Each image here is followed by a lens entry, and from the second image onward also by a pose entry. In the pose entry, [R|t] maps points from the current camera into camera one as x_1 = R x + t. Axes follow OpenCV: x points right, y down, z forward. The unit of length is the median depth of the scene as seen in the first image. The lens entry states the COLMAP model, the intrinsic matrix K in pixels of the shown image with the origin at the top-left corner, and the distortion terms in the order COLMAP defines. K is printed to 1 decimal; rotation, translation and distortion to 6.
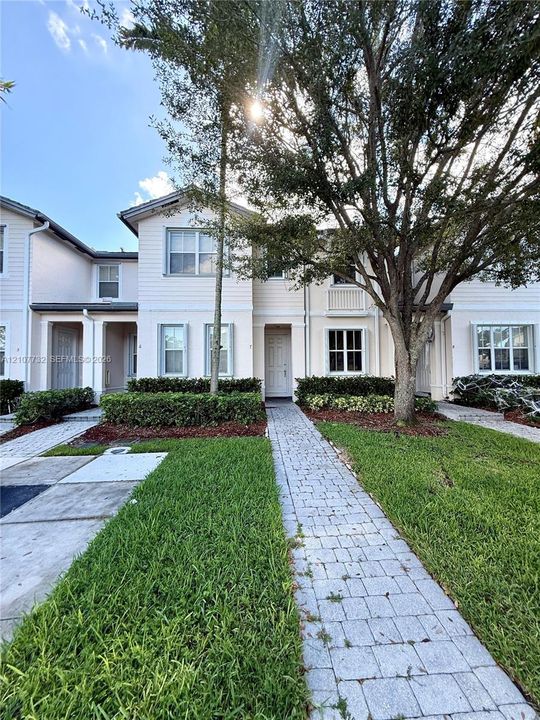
lens RADIAL K [[287.8, 0, 265.5], [0, 287.8, 355.3], [0, 0, 1]] dist [0.002135, -0.000004]
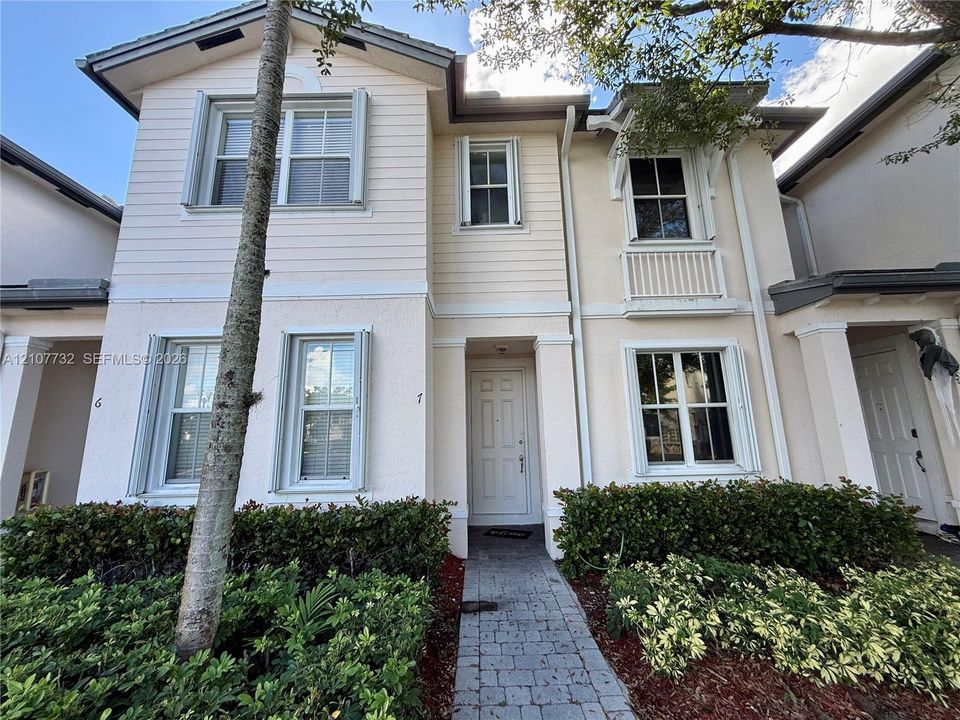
lens RADIAL K [[383.7, 0, 481.3], [0, 383.7, 359.6], [0, 0, 1]] dist [0.002135, -0.000004]
pose [[0.999547, -0.019824, -0.022642, 0.027387], [0.016405, 0.989692, -0.142271, -0.008346], [0.025229, 0.141835, 0.989569, 0.496586]]
